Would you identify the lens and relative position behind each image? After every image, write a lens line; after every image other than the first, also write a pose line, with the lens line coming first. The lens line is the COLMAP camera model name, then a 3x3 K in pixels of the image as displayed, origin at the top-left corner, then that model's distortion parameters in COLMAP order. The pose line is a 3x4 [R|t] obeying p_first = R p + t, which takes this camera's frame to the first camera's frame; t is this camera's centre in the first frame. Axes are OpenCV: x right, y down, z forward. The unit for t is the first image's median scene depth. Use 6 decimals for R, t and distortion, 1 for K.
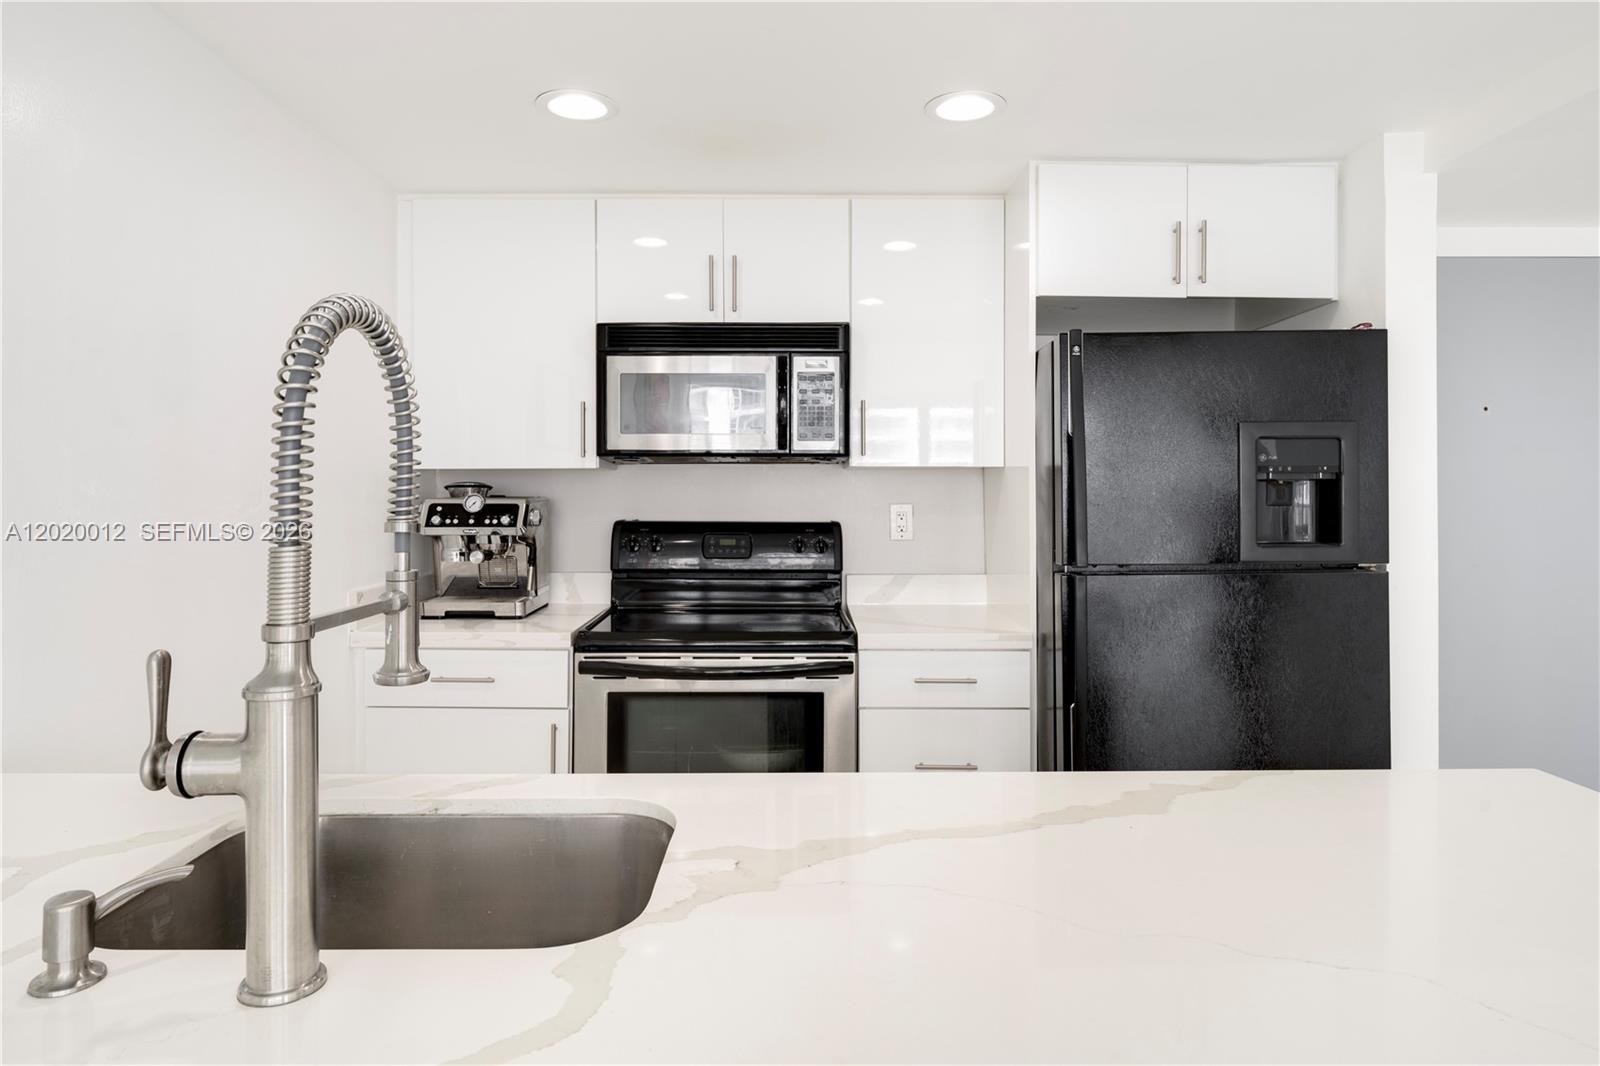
lens RADIAL K [[943.0, 0, 793.8], [0, 943.0, 496.2], [0, 0, 1]] dist [0.034707, 0.000284]
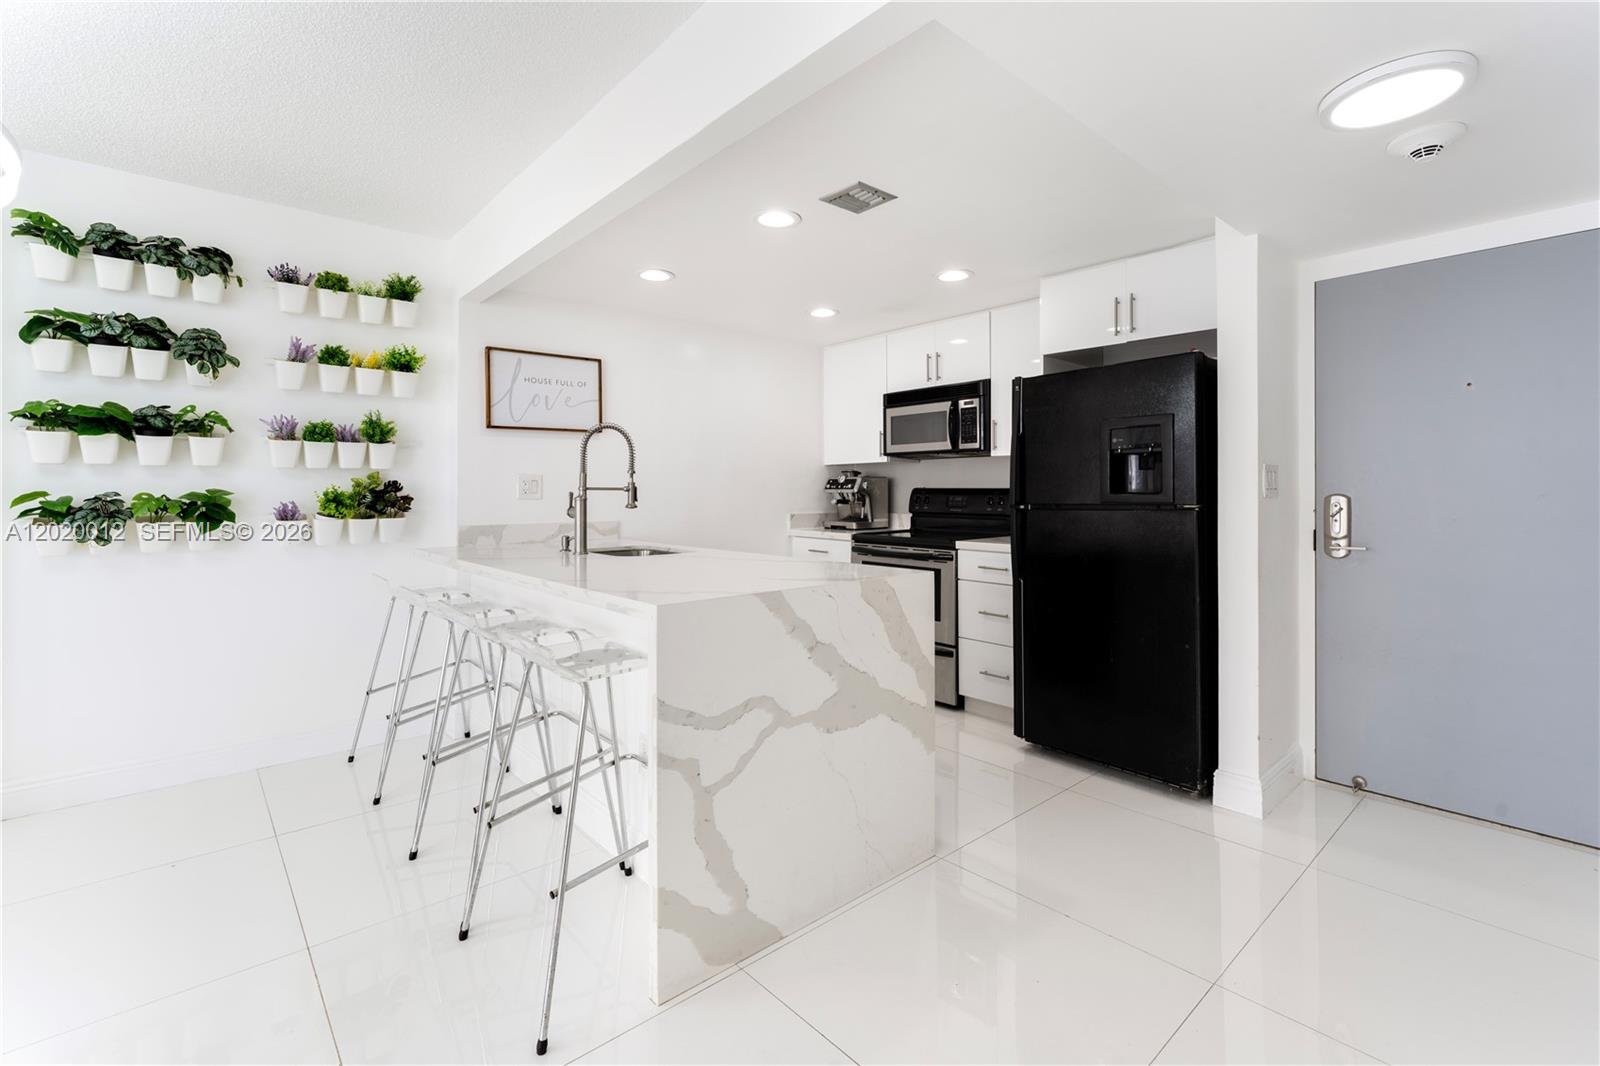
lens RADIAL K [[715.8, 0, 799.0], [0, 715.8, 487.3], [0, 0, 1]] dist [-0.001958, -0.000462]
pose [[0.647116, -0.008345, -0.762346, 0.903857], [-0.000094, 0.999939, -0.011026, 0.046167], [0.762392, 0.007207, 0.647076, -0.193565]]
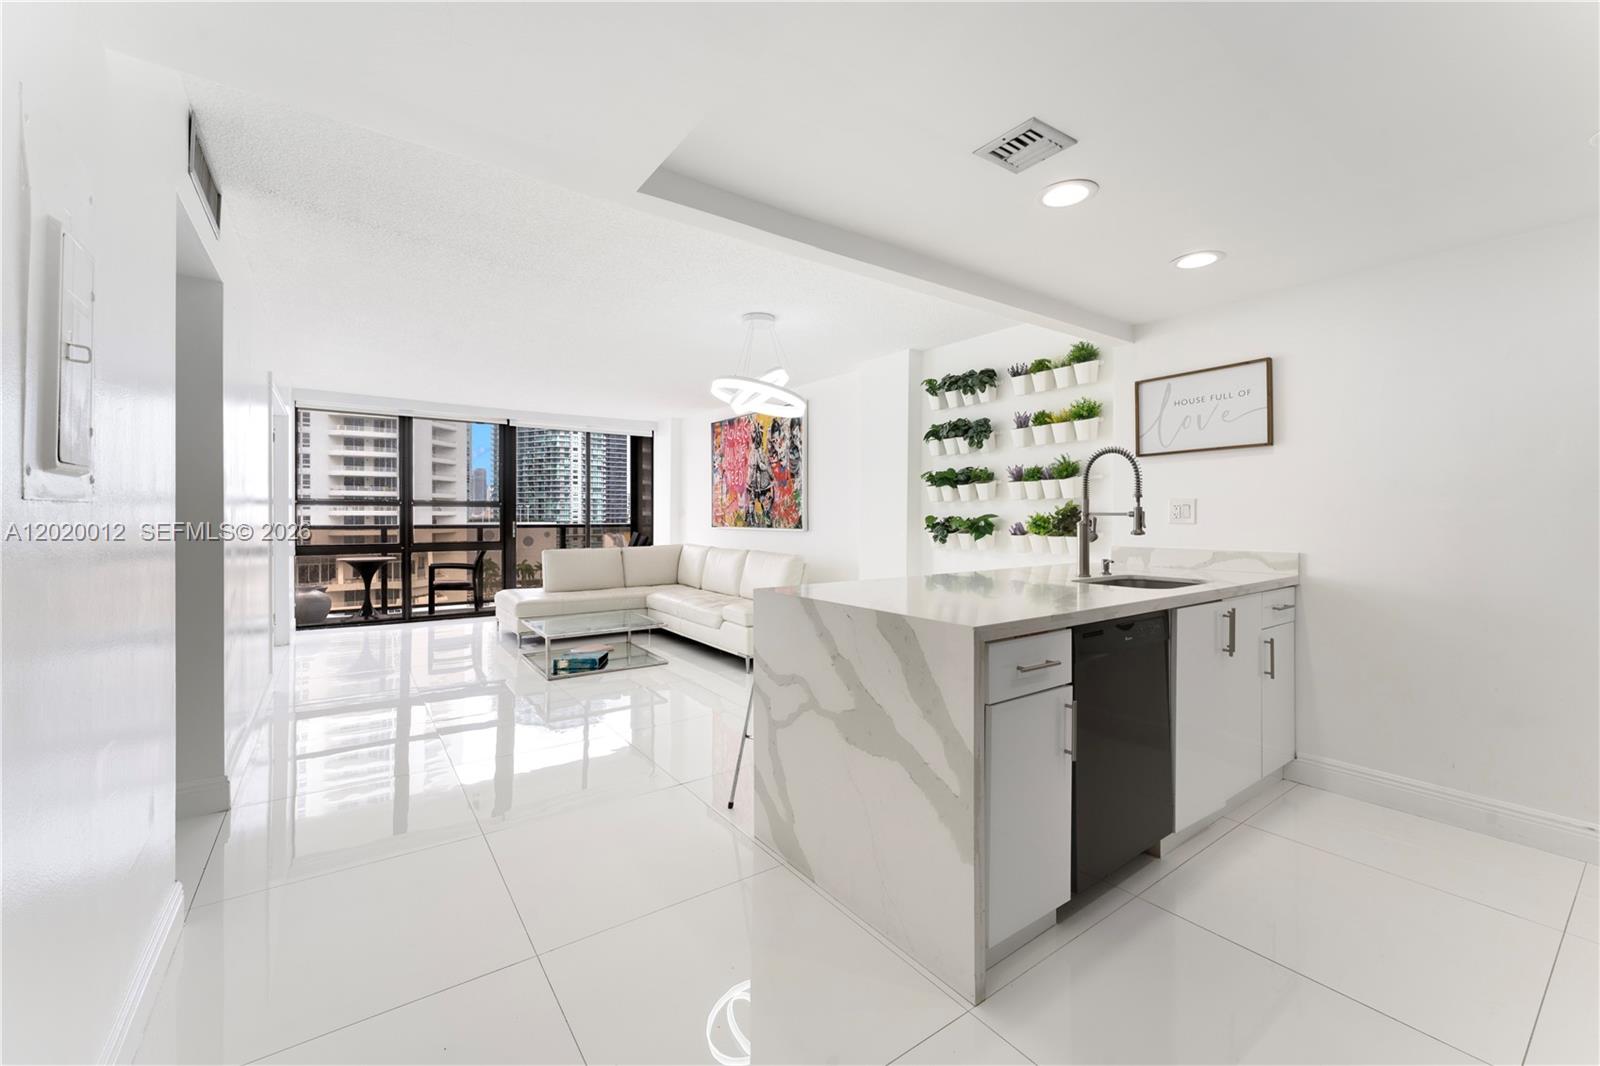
lens RADIAL K [[648.6, 0, 809.0], [0, 648.6, 517.5], [0, 0, 1]] dist [-0.003894, -0.000476]
pose [[-0.823947, 0.001523, -0.566665, 0.805343], [-0.002626, 0.999975, 0.006505, 0.036824], [0.566661, 0.006848, -0.823922, 0.851786]]
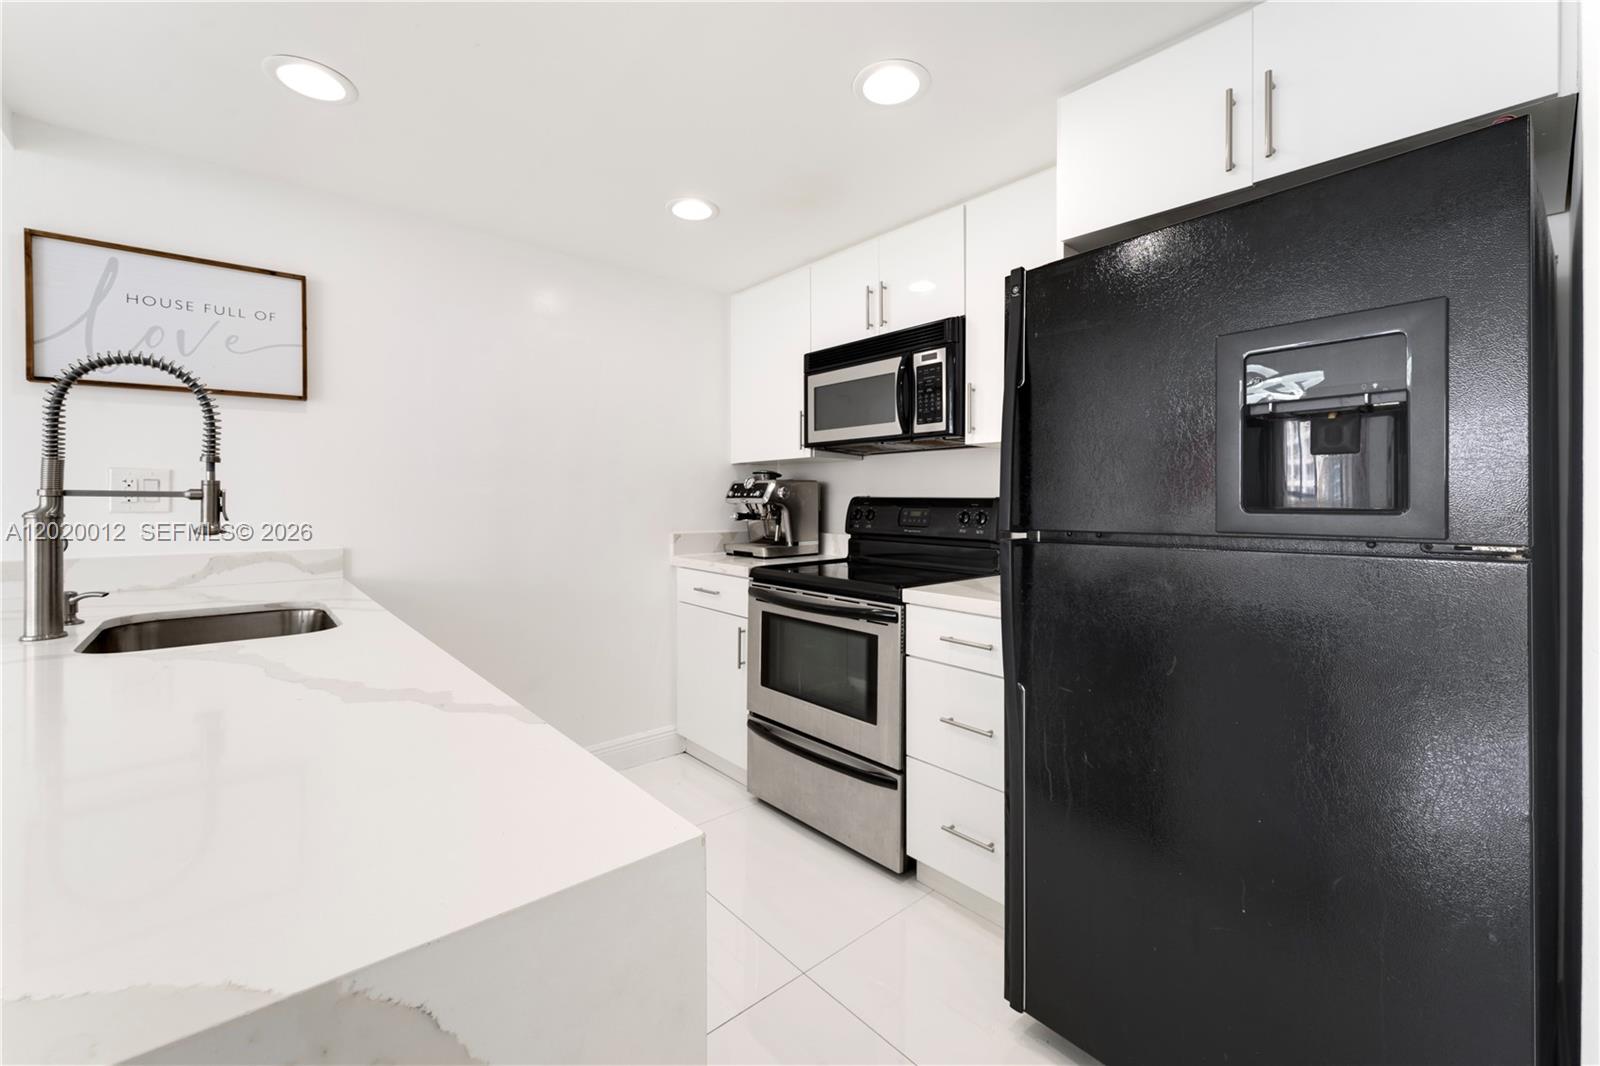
lens RADIAL K [[648.6, 0, 789.8], [0, 648.6, 495.7], [0, 0, 1]] dist [-0.003894, -0.000476]
pose [[0.636961, -0.006506, -0.770868, 0.527506], [-0.005637, 0.999898, -0.013097, 0.041518], [0.770875, 0.012688, 0.636860, 0.366578]]
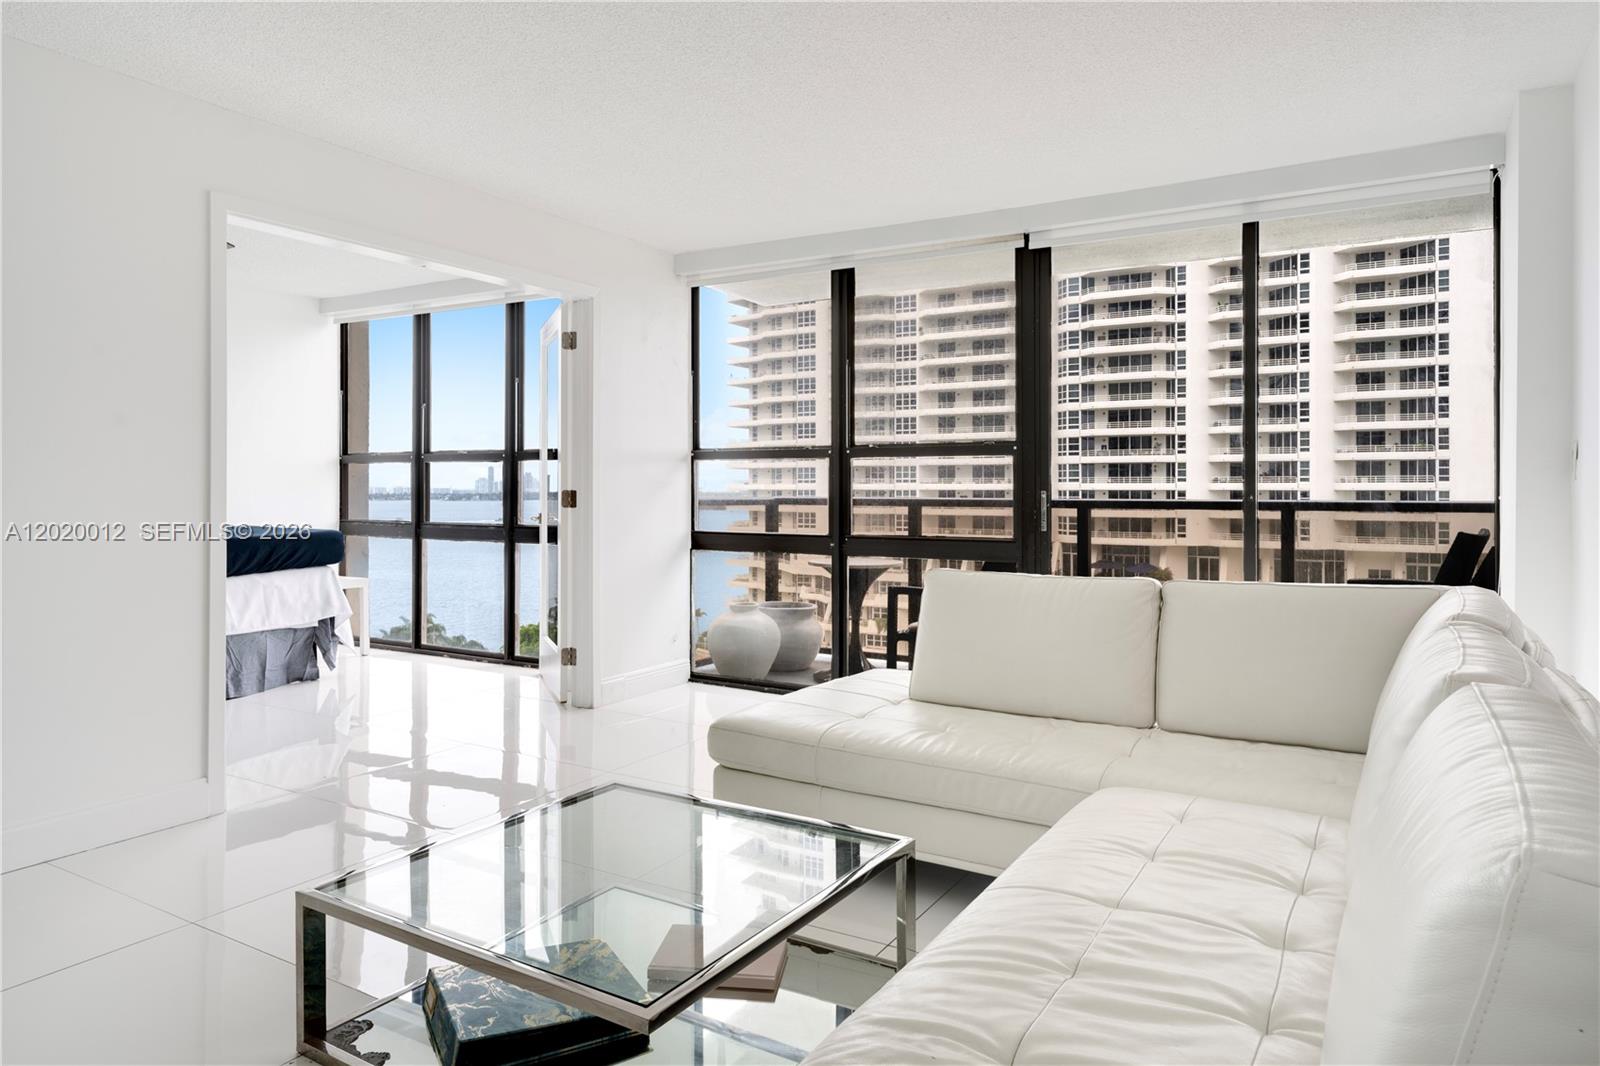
lens RADIAL K [[999.4, 0, 798.5], [0, 999.4, 488.7], [0, 0, 1]] dist [-0.002754, -0.001143]
pose [[-0.842283, 0.001033, 0.539034, -0.237499], [0.002088, 0.999997, 0.001346, 0.066873], [-0.539031, 0.002259, -0.842283, -0.460146]]
